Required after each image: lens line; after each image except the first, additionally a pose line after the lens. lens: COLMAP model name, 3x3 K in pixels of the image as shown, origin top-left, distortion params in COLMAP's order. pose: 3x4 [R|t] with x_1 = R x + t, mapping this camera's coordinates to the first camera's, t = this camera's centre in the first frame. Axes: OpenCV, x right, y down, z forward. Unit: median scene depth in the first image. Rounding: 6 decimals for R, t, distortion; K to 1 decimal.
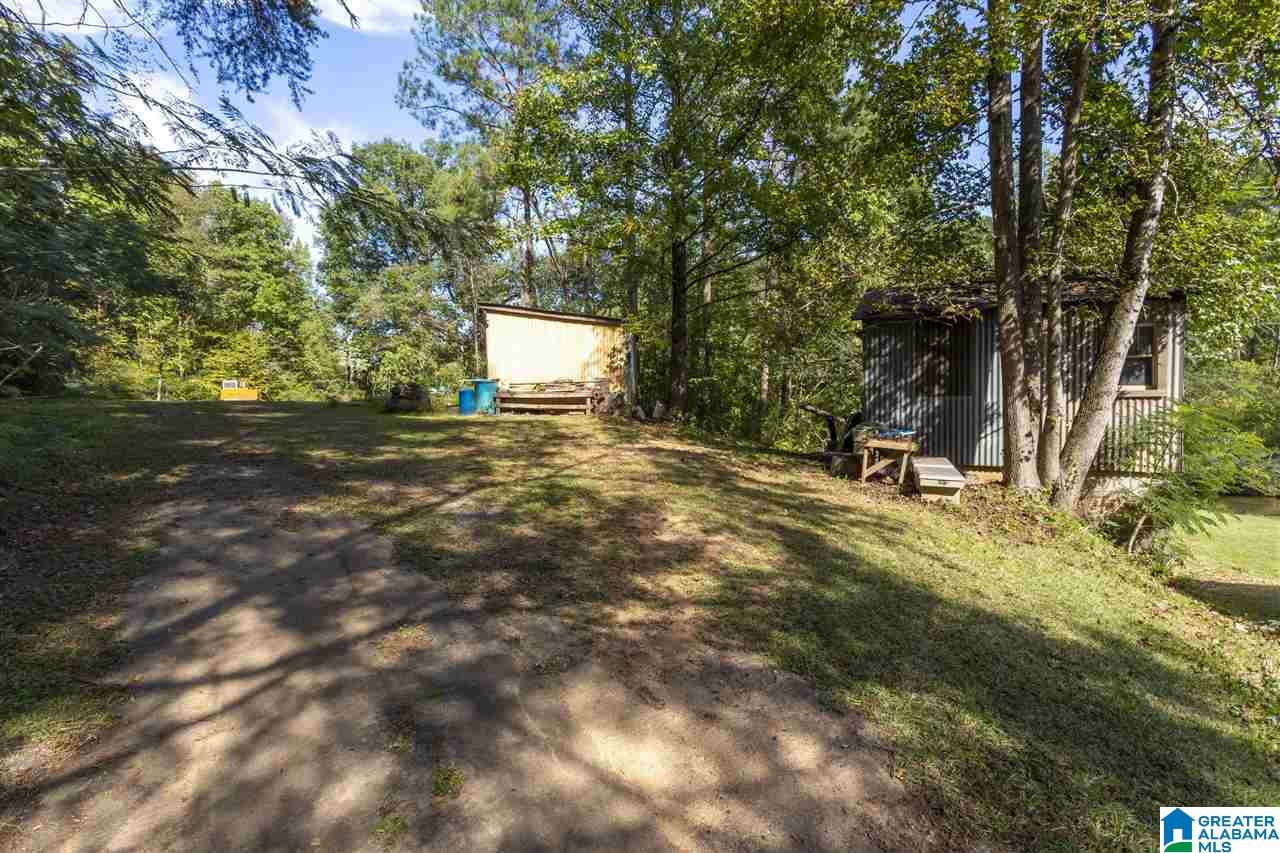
lens RADIAL K [[609.2, 0, 652.7], [0, 609.2, 422.8], [0, 0, 1]] dist [0.008656, 0.000358]
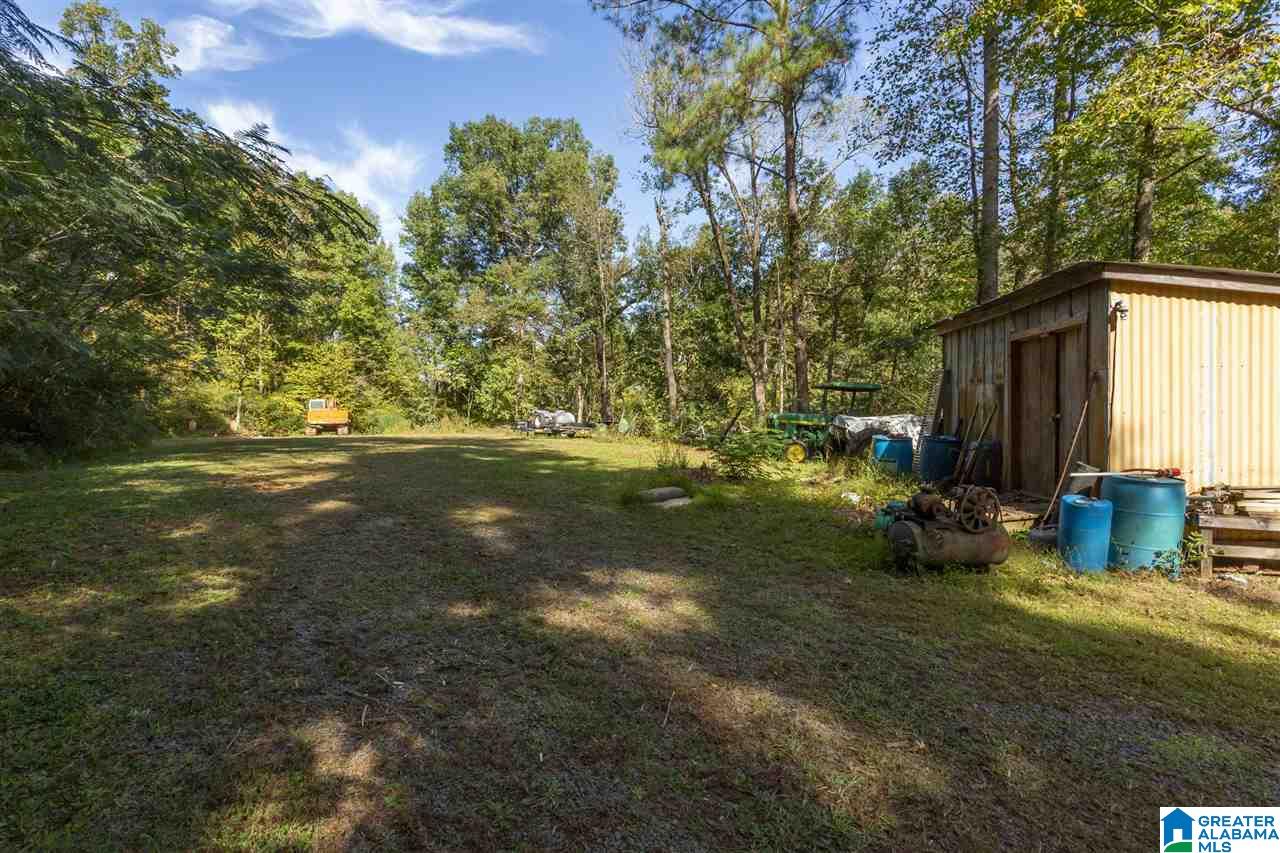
lens RADIAL K [[609.2, 0, 628.0], [0, 609.2, 425.9], [0, 0, 1]] dist [0.008656, 0.000358]
pose [[0.995179, 0.010273, -0.097538, -0.155041], [-0.011106, 0.999906, -0.008001, -0.026263], [0.097447, 0.009046, 0.995200, 0.172155]]
